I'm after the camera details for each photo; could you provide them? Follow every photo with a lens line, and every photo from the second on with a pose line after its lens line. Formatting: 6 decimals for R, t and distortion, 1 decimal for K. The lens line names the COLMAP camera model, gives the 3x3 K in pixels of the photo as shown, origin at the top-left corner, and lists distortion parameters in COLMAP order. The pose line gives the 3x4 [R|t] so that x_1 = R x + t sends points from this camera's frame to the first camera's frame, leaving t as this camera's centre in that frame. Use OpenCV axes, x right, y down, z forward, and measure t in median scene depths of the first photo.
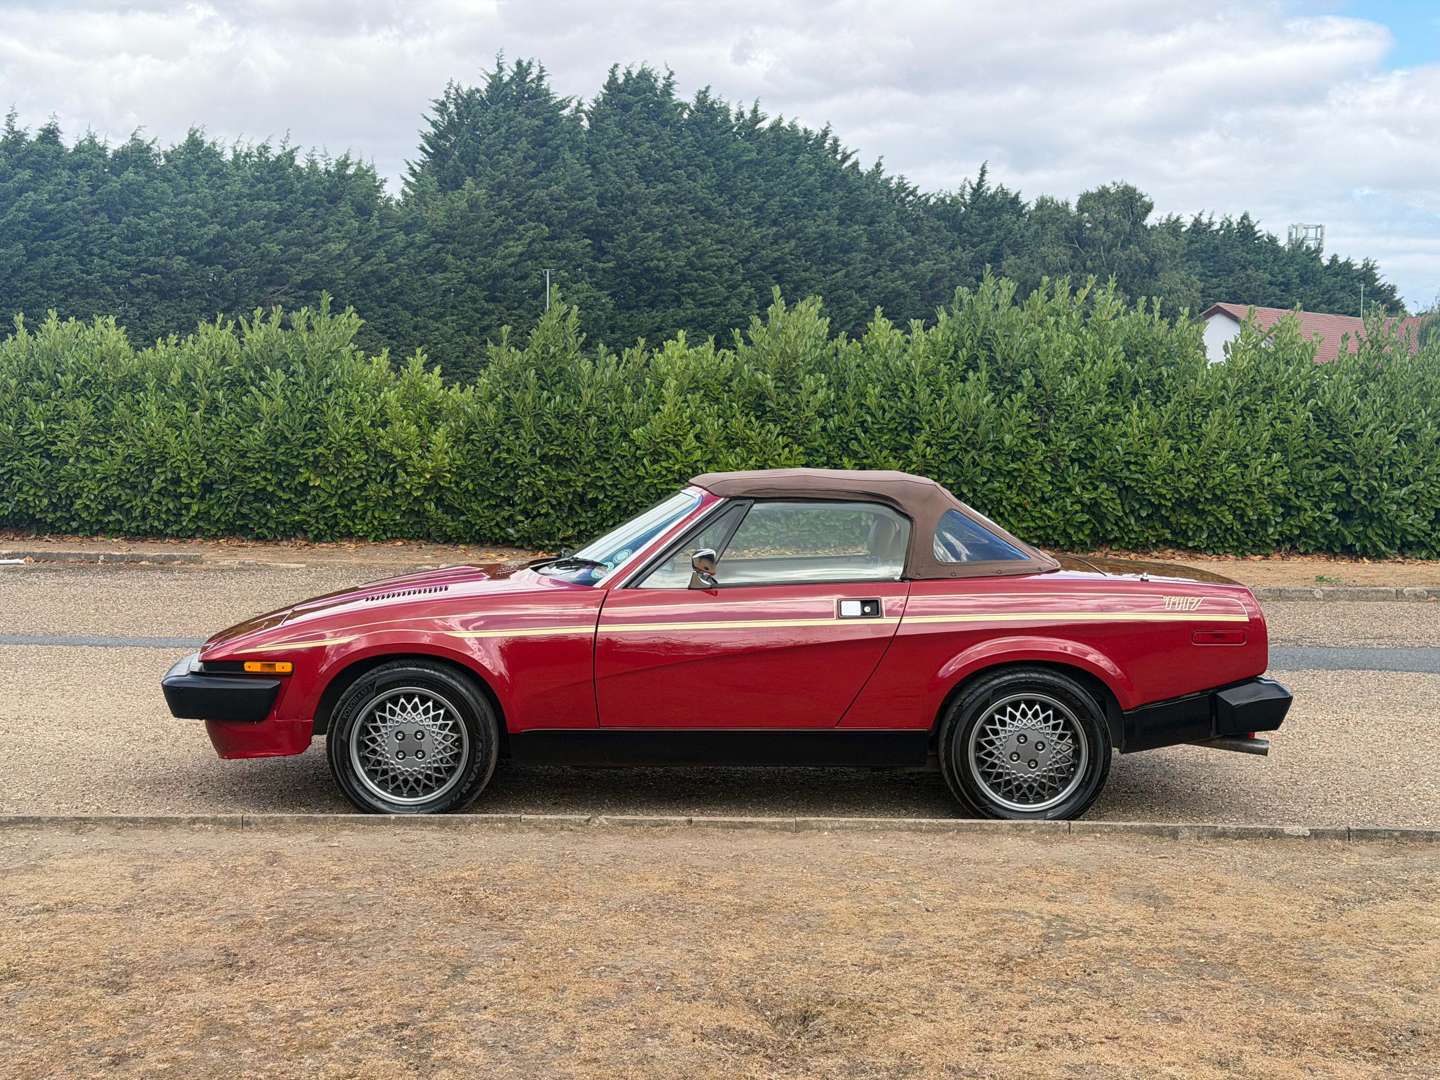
lens RADIAL K [[2007.5, 0, 726.8], [0, 2007.5, 531.3], [0, 0, 1]] dist [0.127737, -0.033613]
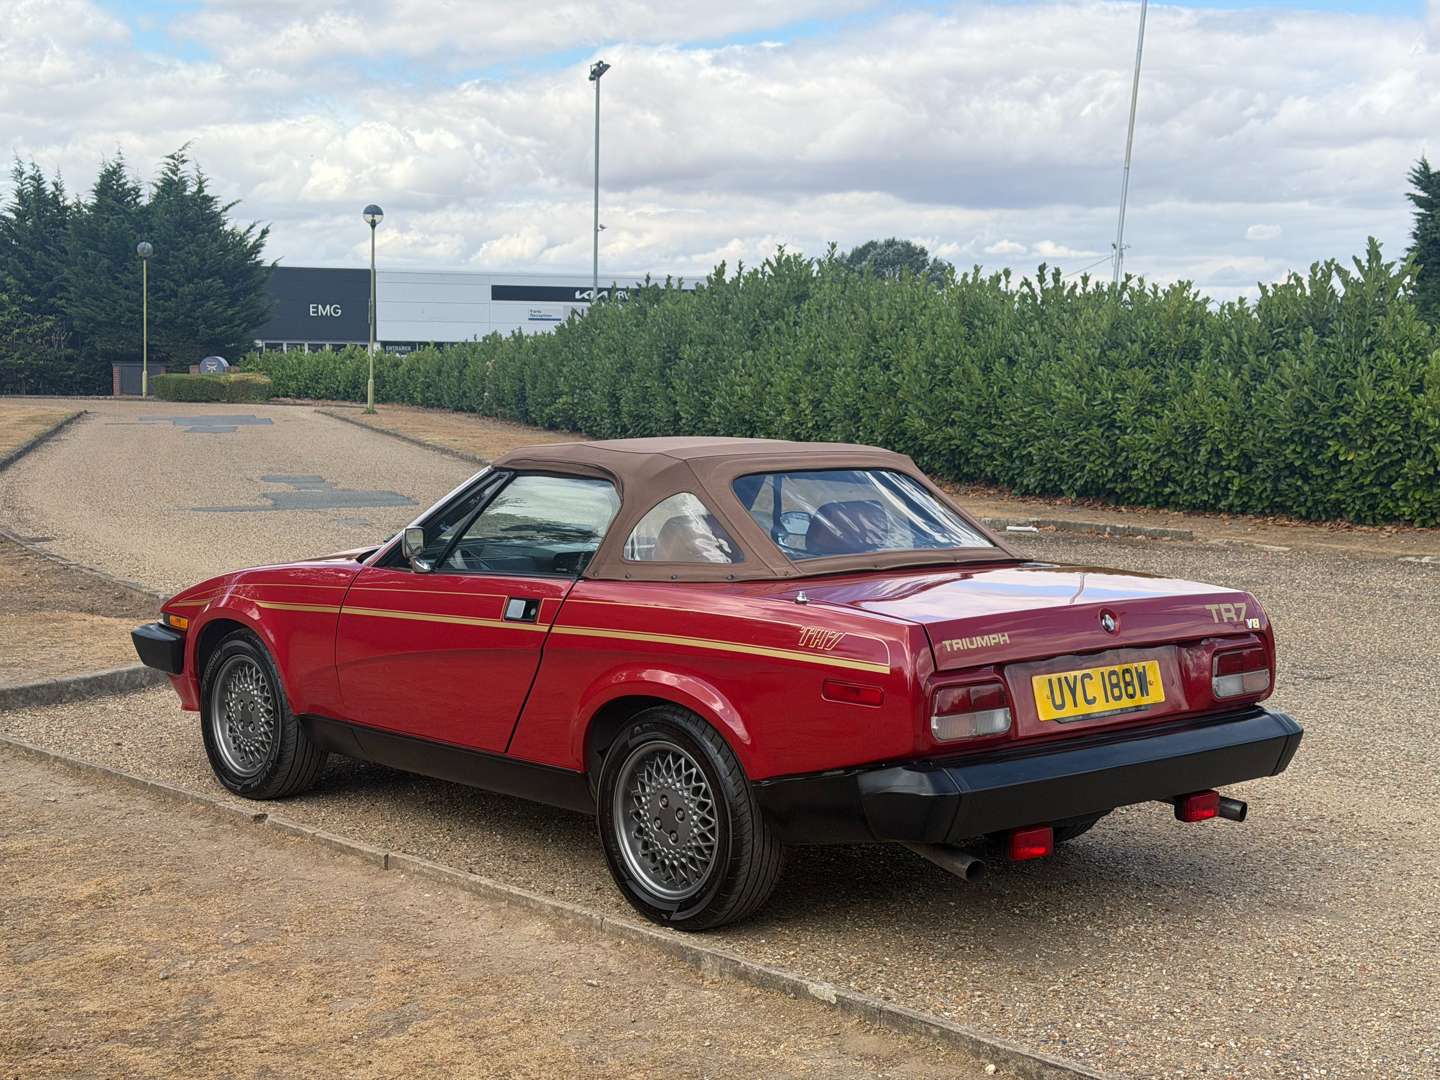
lens RADIAL K [[2007.5, 0, 726.8], [0, 2007.5, 531.3], [0, 0, 1]] dist [0.127737, -0.033613]
pose [[0.665918, 0.047267, -0.744526, 0.278774], [-0.037662, 0.998848, 0.029727, -0.007767], [0.745073, 0.008245, 0.666931, 0.202606]]
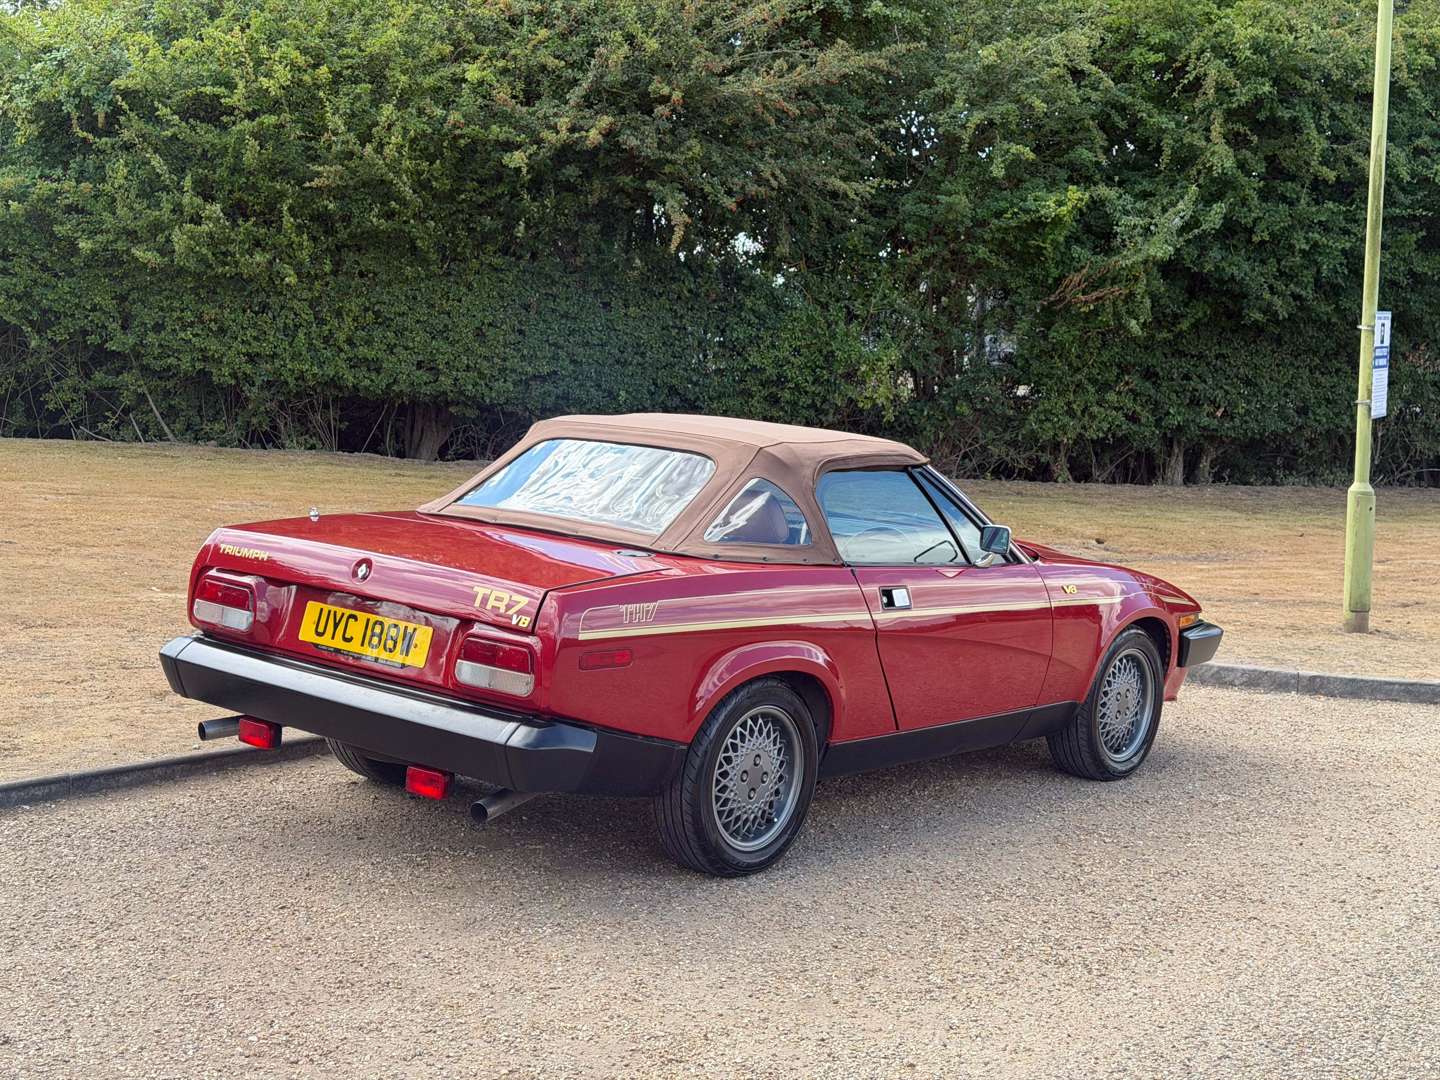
lens RADIAL K [[2007.5, 0, 726.8], [0, 2007.5, 531.3], [0, 0, 1]] dist [0.127737, -0.033613]
pose [[-0.646330, 0.015058, -0.762909, 0.299557], [-0.114760, 0.986515, 0.116696, -0.036071], [0.754379, 0.162975, -0.635886, 0.664963]]
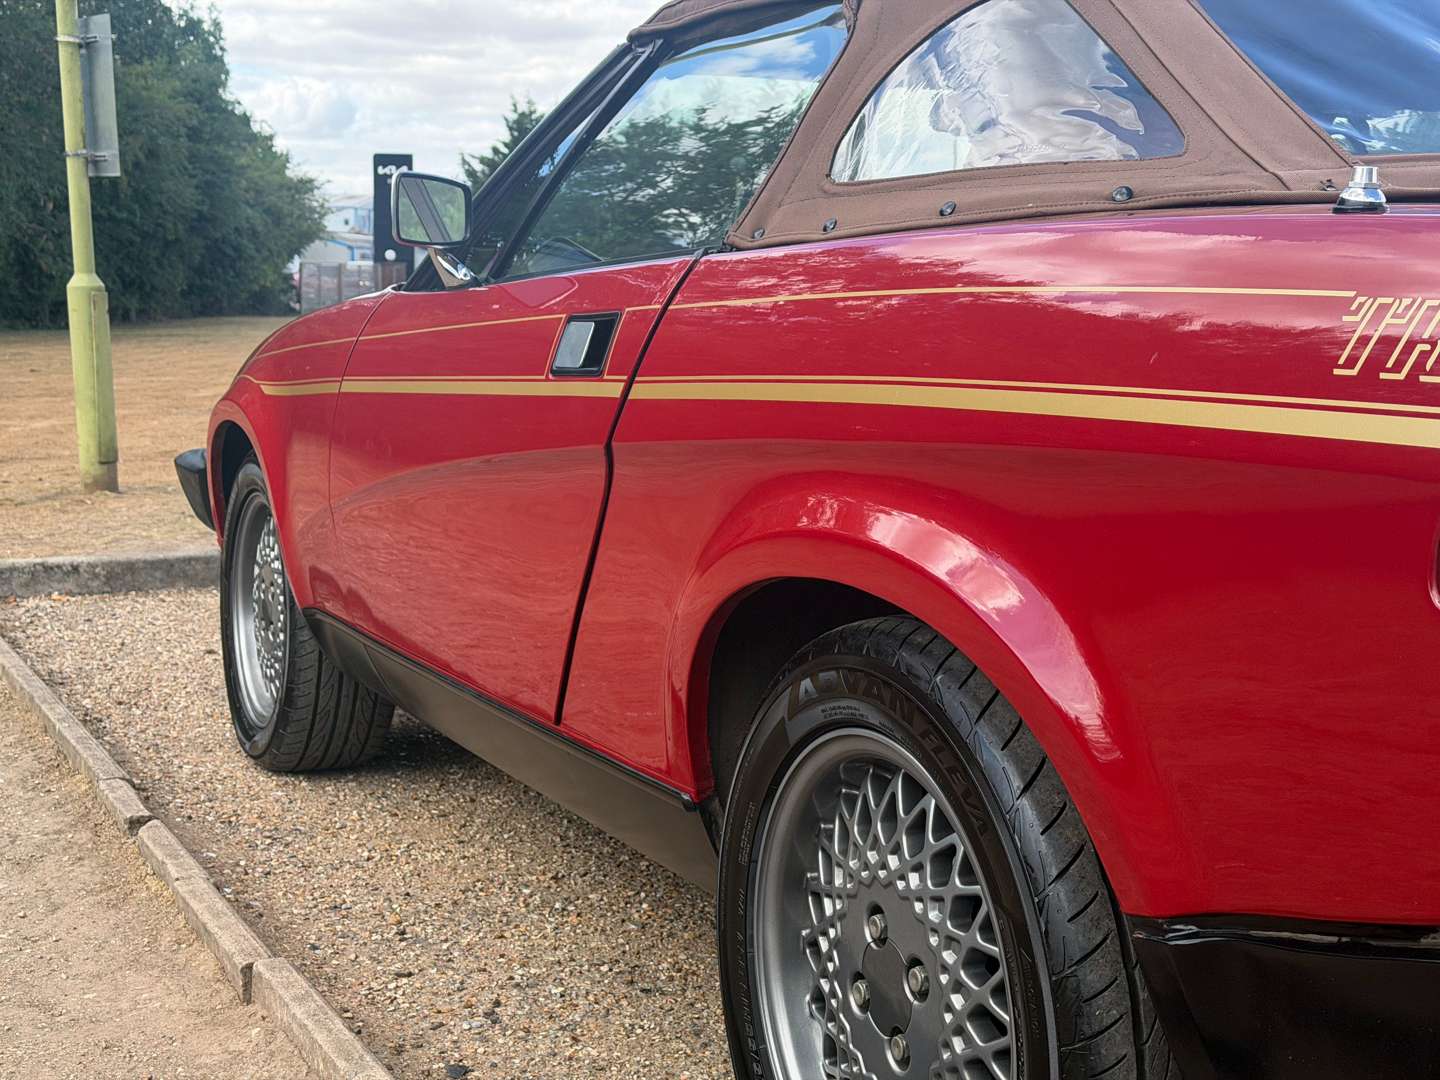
lens RADIAL K [[2007.5, 0, 726.8], [0, 2007.5, 531.3], [0, 0, 1]] dist [0.127737, -0.033613]
pose [[0.417173, 0.092299, -0.904128, 0.134787], [-0.056770, 0.995533, 0.075436, 0.016334], [0.907052, 0.019858, 0.420550, 0.346173]]
